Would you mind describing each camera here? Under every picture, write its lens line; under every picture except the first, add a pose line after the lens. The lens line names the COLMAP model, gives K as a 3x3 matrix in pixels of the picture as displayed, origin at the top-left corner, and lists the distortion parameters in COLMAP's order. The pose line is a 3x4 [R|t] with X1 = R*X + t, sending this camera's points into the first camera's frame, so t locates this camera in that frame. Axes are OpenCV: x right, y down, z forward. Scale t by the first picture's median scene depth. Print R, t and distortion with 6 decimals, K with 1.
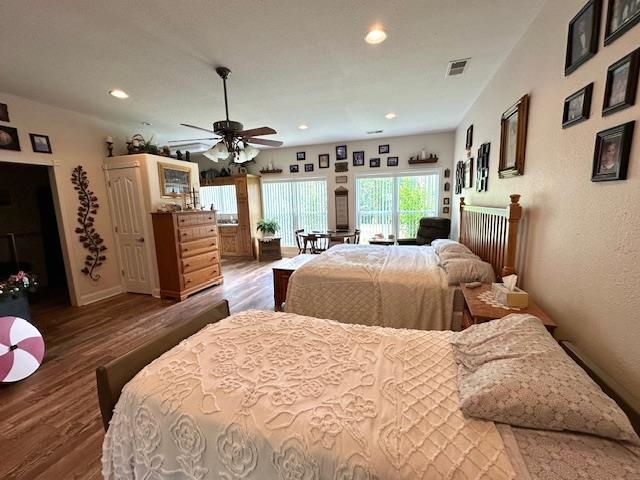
lens RADIAL K [[256.5, 0, 320.7], [0, 256.5, 239.7], [0, 0, 1]] dist [-0.001775, 0.000046]
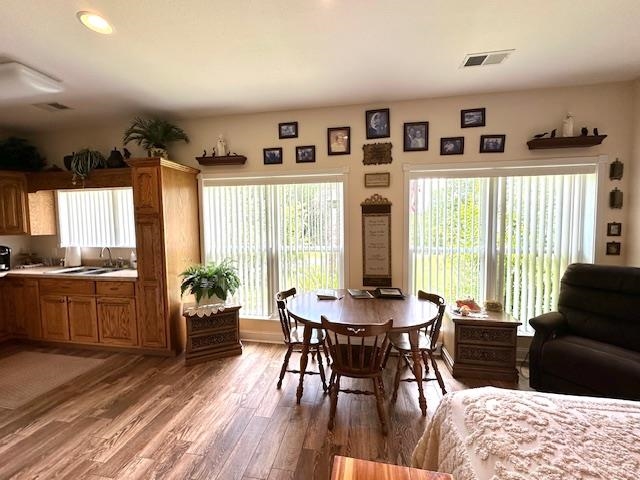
lens RADIAL K [[256.5, 0, 320.4], [0, 256.5, 240.5], [0, 0, 1]] dist [-0.001775, 0.000046]
pose [[0.988872, 0.009071, 0.148495, -0.088549], [0.004190, 0.996046, -0.088743, -0.081717], [-0.148713, 0.088378, 0.984923, 0.552880]]
